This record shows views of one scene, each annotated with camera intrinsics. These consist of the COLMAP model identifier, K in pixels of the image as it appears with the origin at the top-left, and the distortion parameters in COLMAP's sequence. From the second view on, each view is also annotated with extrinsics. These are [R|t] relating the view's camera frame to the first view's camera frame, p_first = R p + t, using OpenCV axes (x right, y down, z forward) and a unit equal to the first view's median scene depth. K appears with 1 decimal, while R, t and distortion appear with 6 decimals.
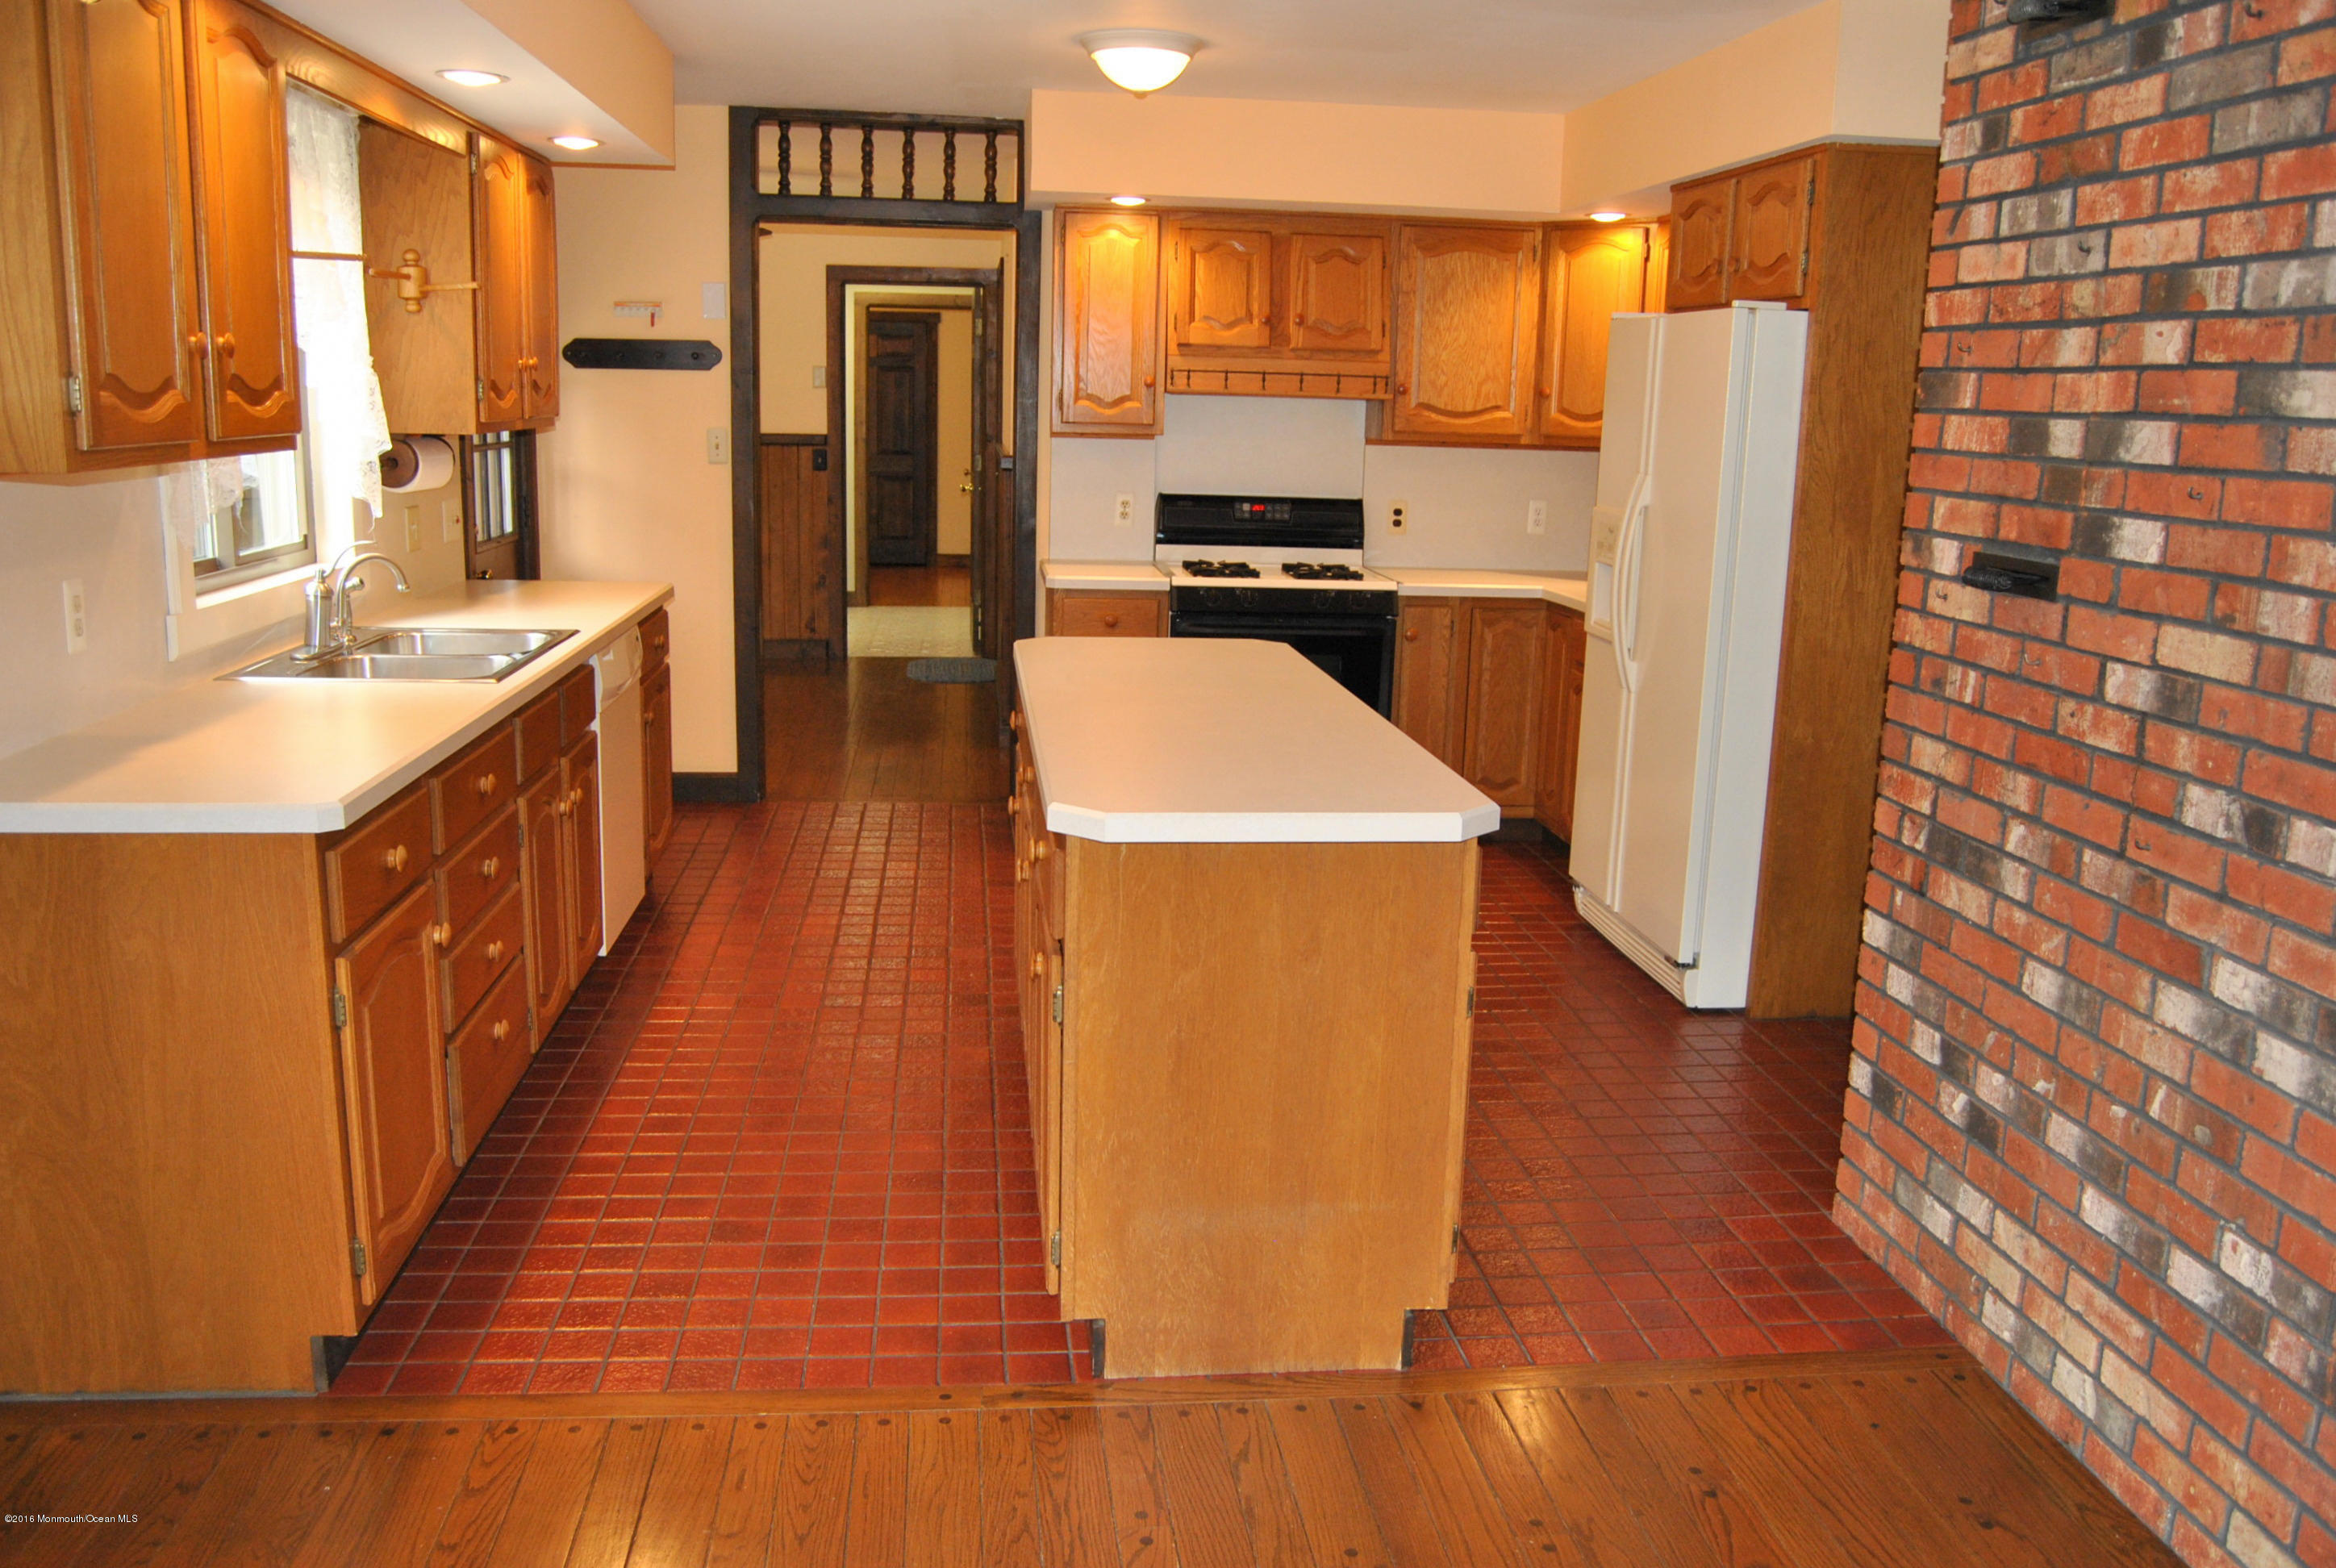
lens RADIAL K [[1919.4, 0, 1168.0], [0, 1919.4, 784.0], [0, 0, 1]] dist [-0.080641, 0.000234]
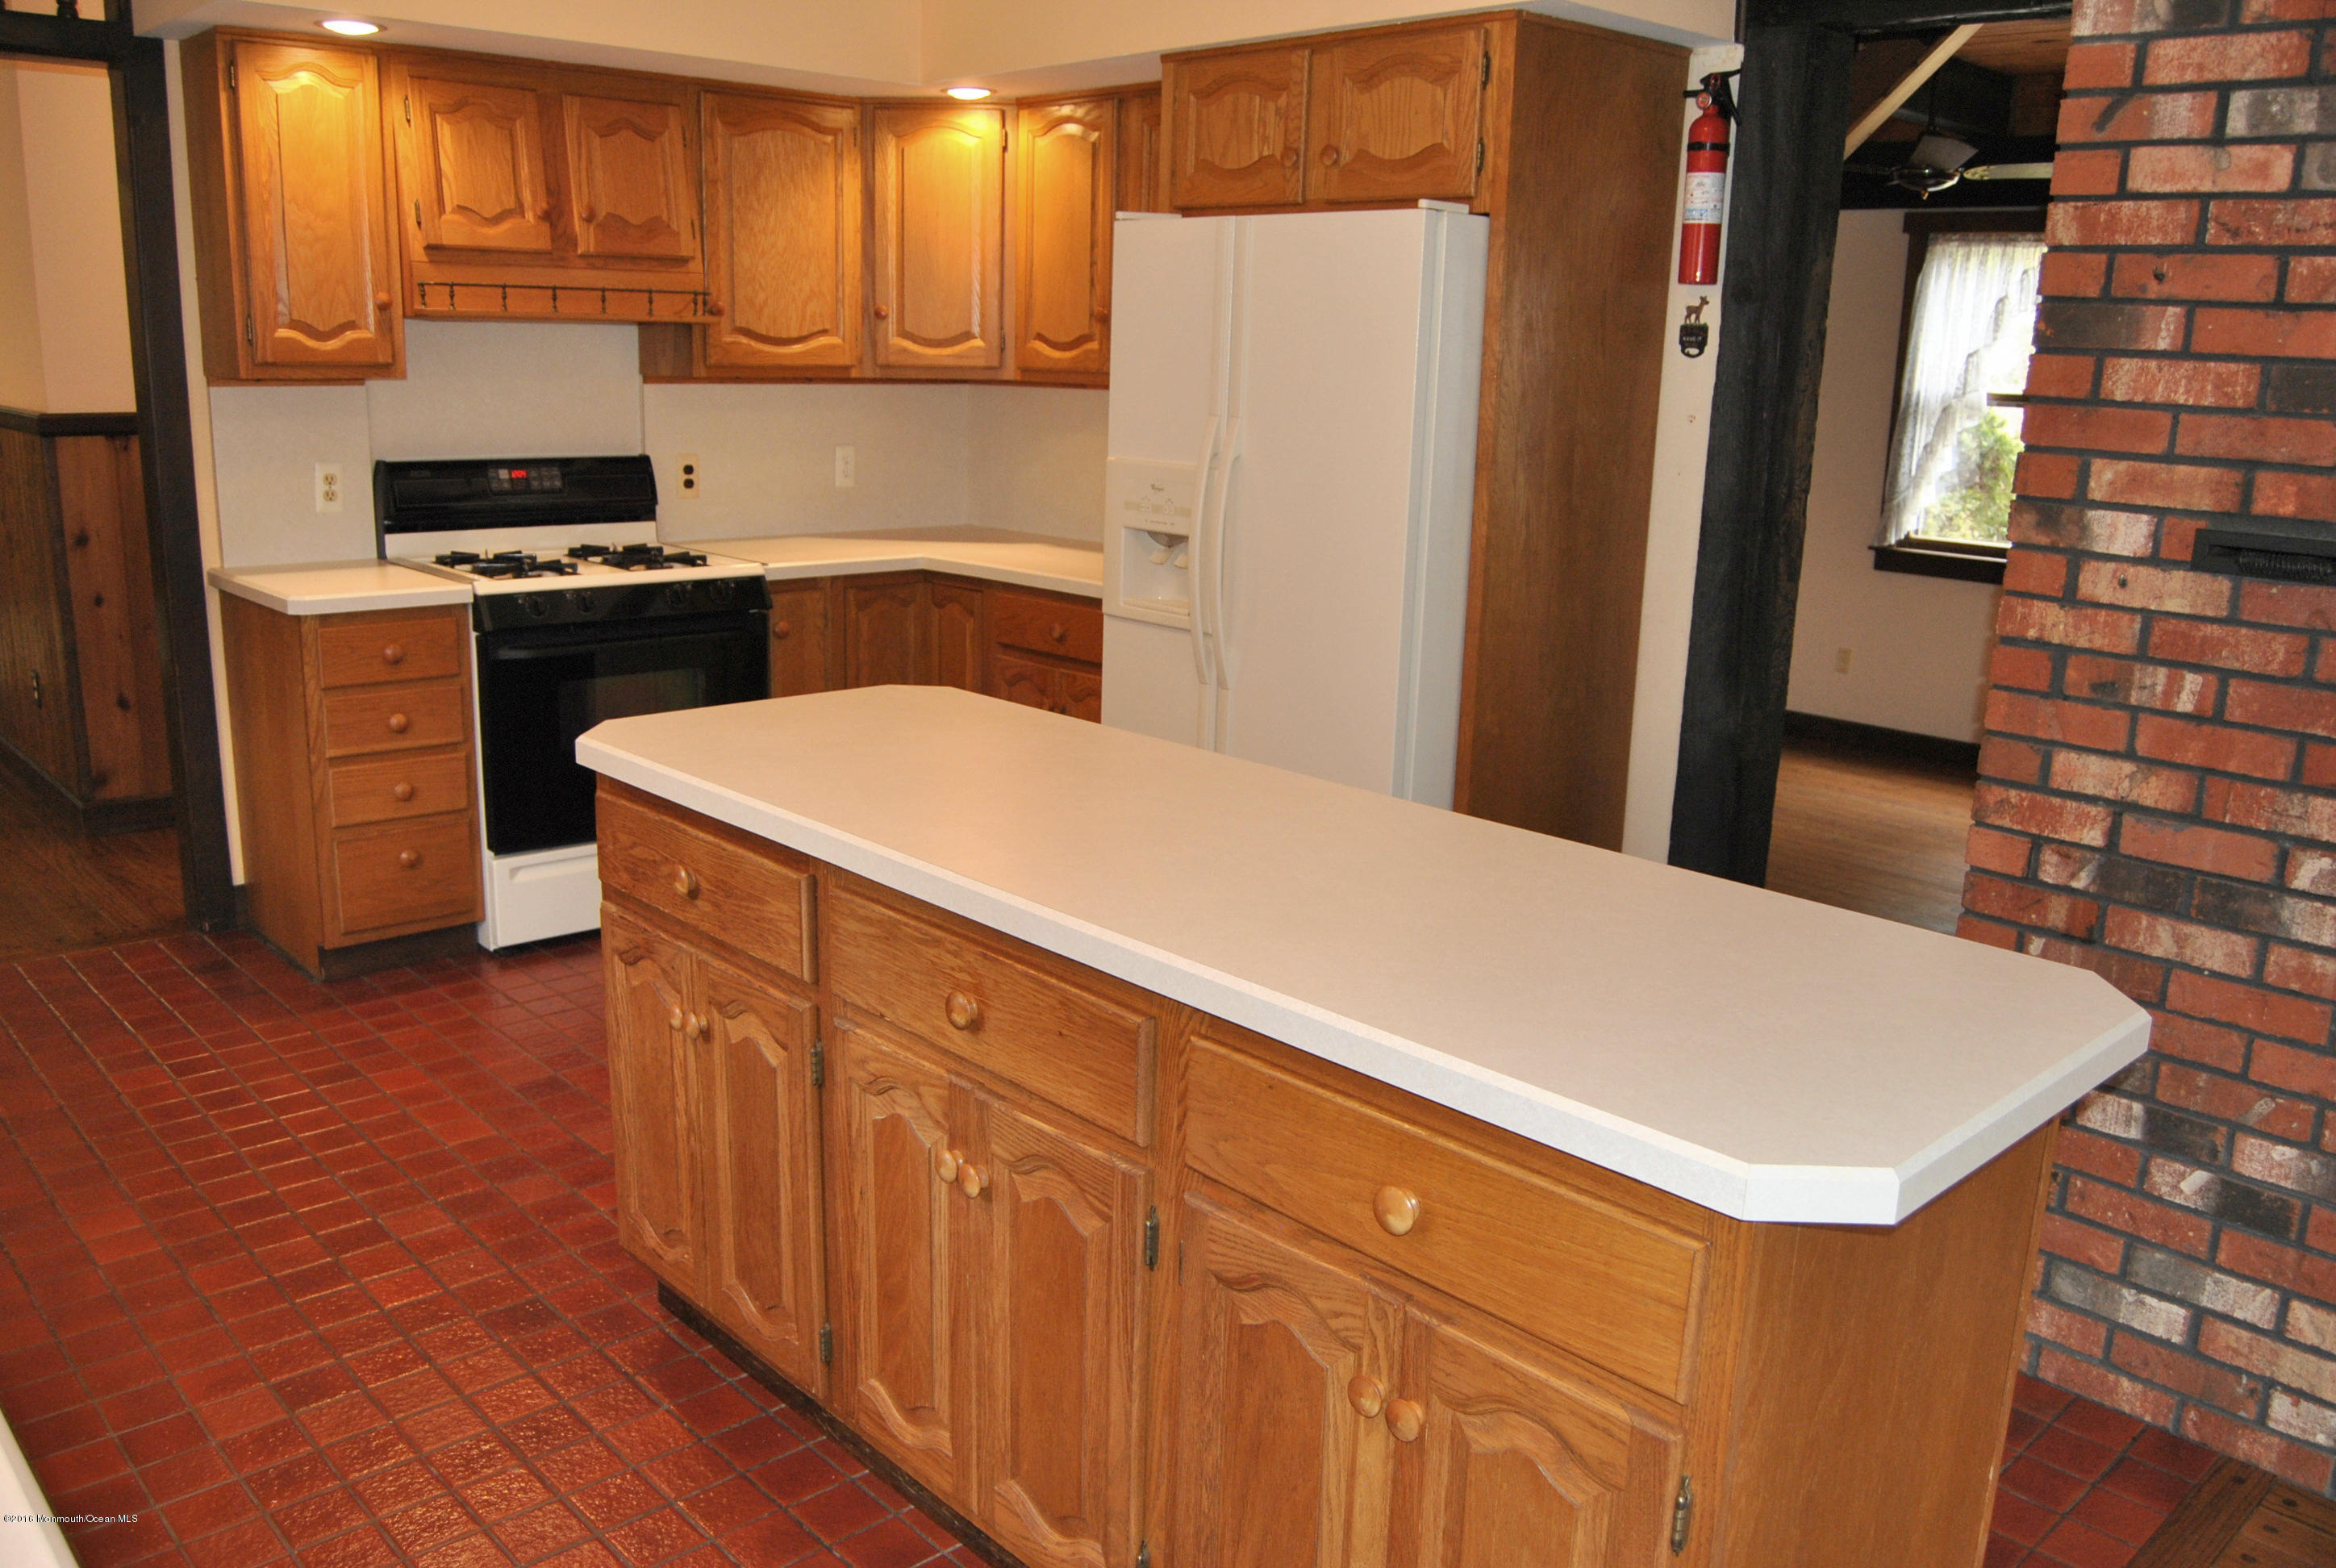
lens RADIAL K [[1863.3, 0, 1206.3], [0, 1863.3, 790.2], [0, 0, 1]] dist [-0.078109, 0.010746]
pose [[0.794807, -0.145808, 0.589085, -0.379213], [0.114015, 0.989299, 0.091034, -0.126918], [-0.596055, -0.005190, 0.802927, 0.601887]]
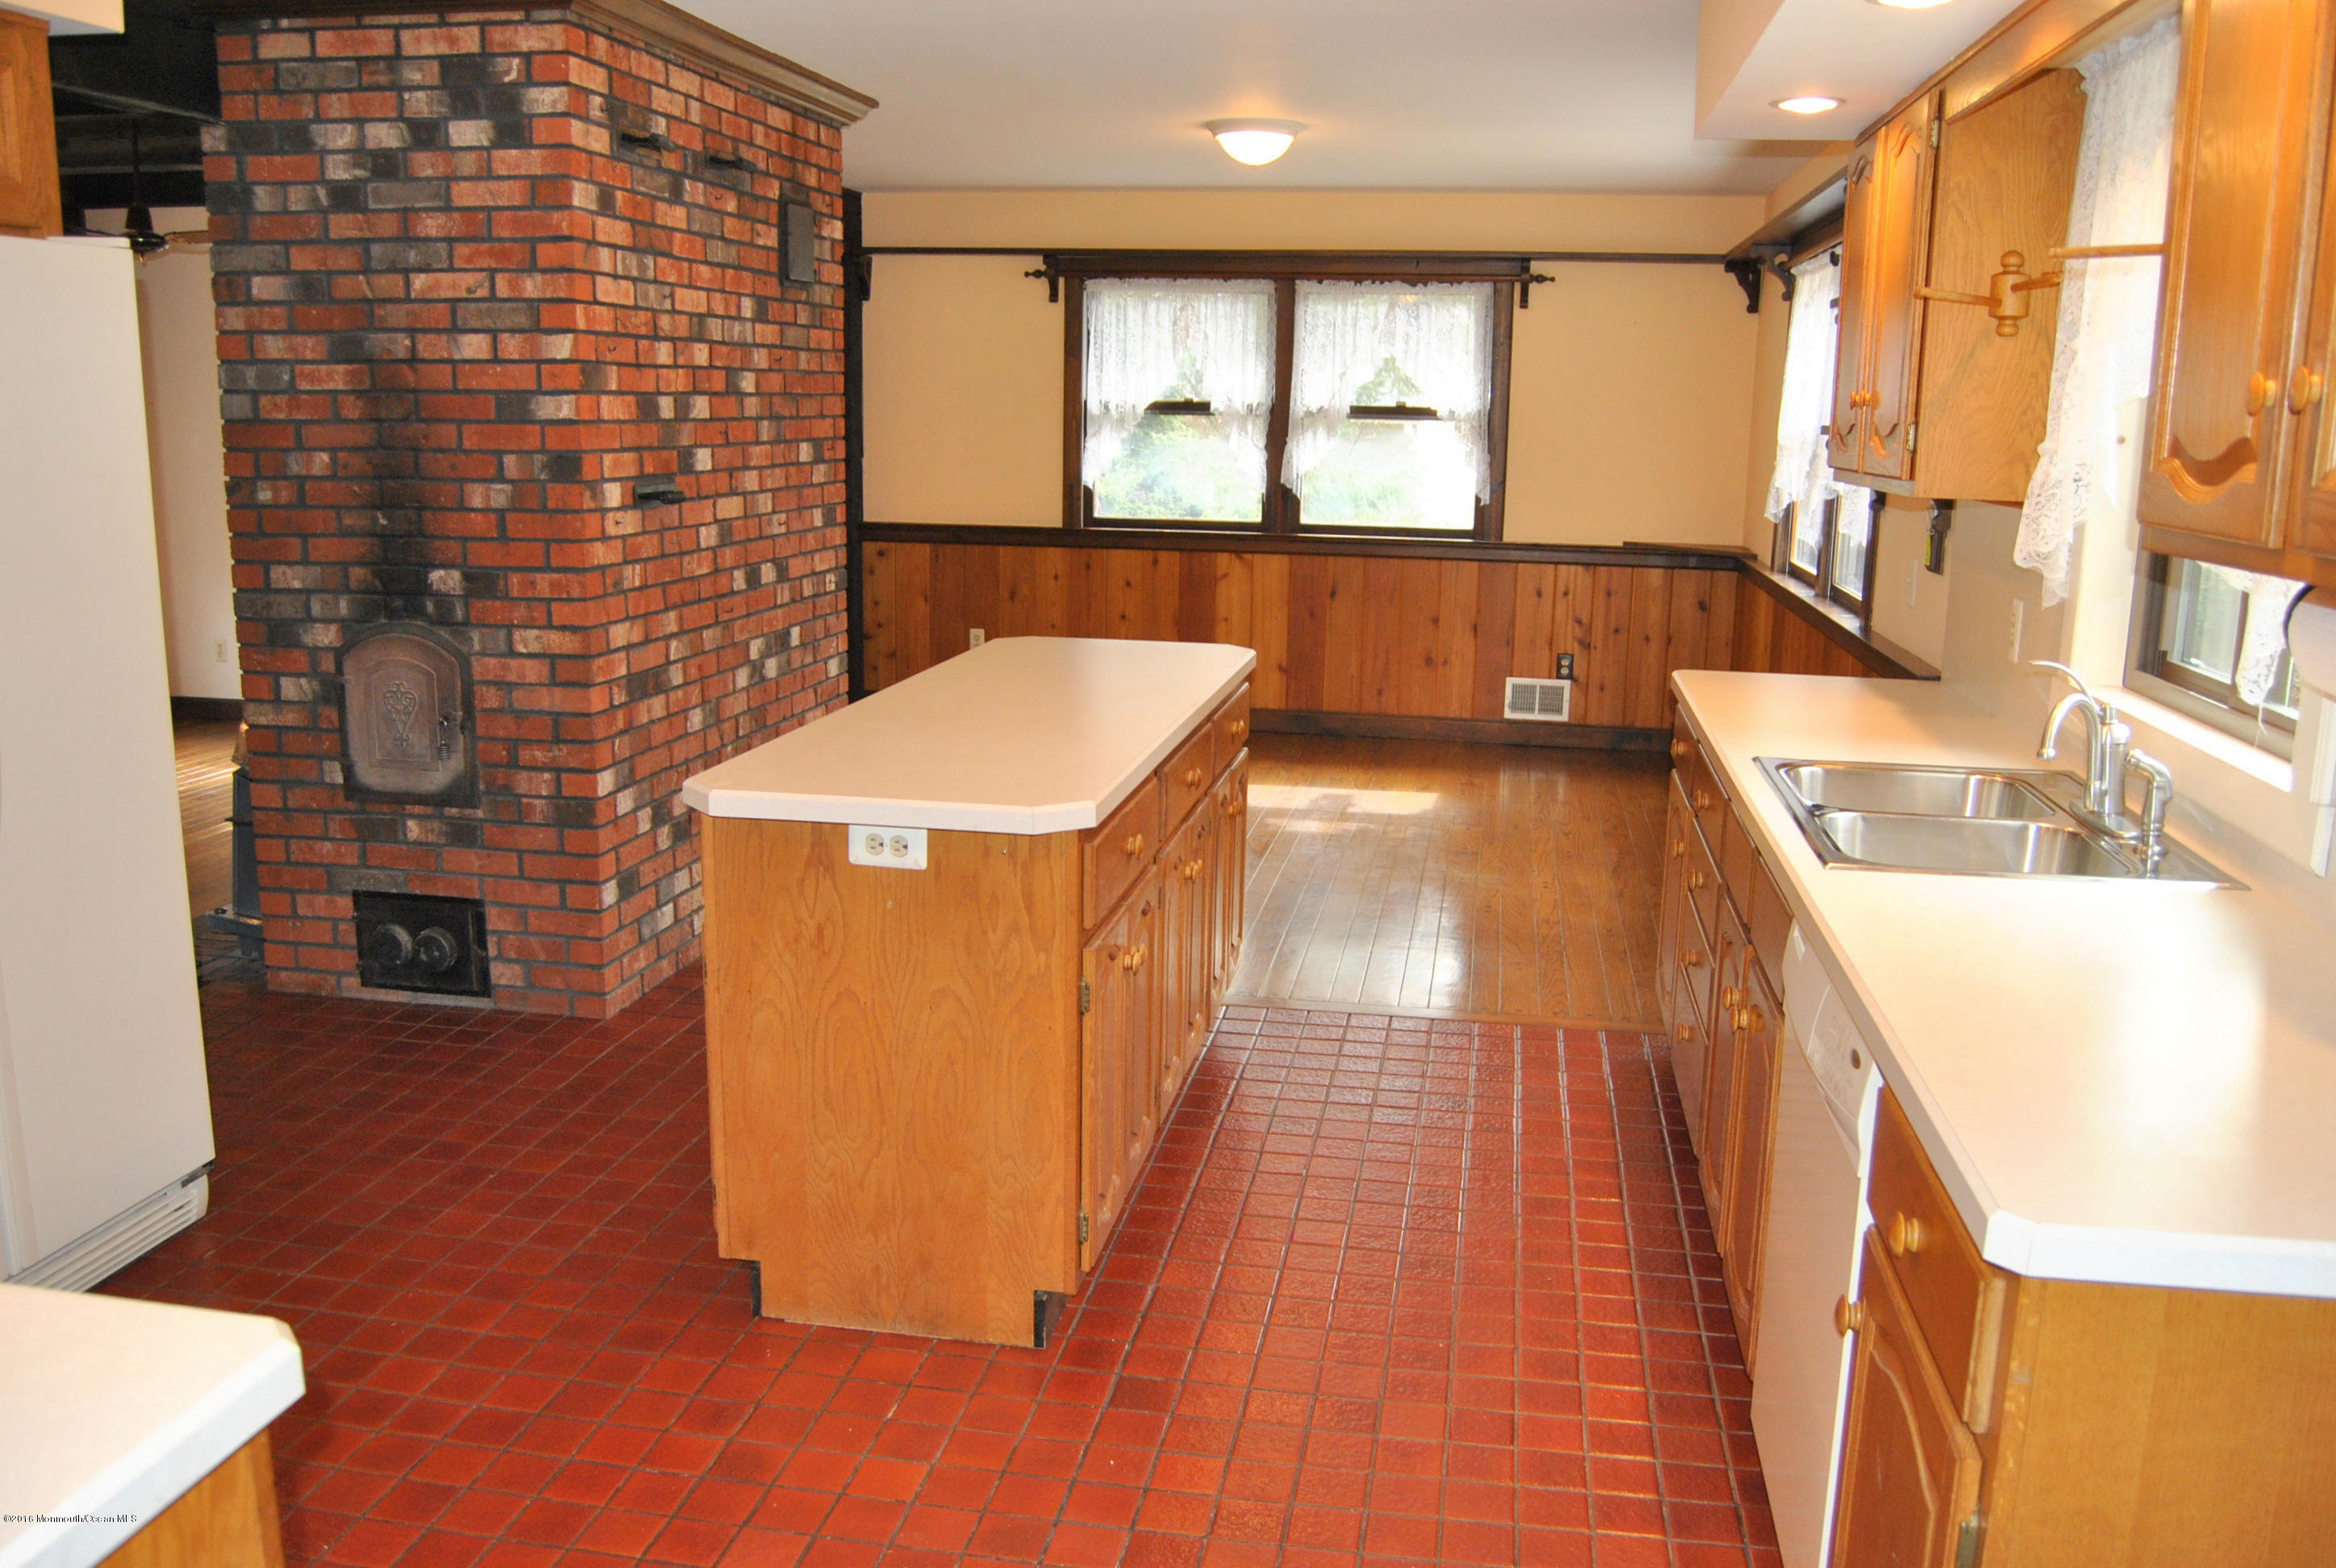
lens RADIAL K [[1863.3, 0, 1206.3], [0, 1863.3, 790.2], [0, 0, 1]] dist [-0.078109, 0.010746]
pose [[-0.965884, -0.093514, 0.241502, -0.376323], [0.009206, 0.919542, 0.392884, -0.456610], [-0.258811, 0.381703, -0.887310, 2.197724]]
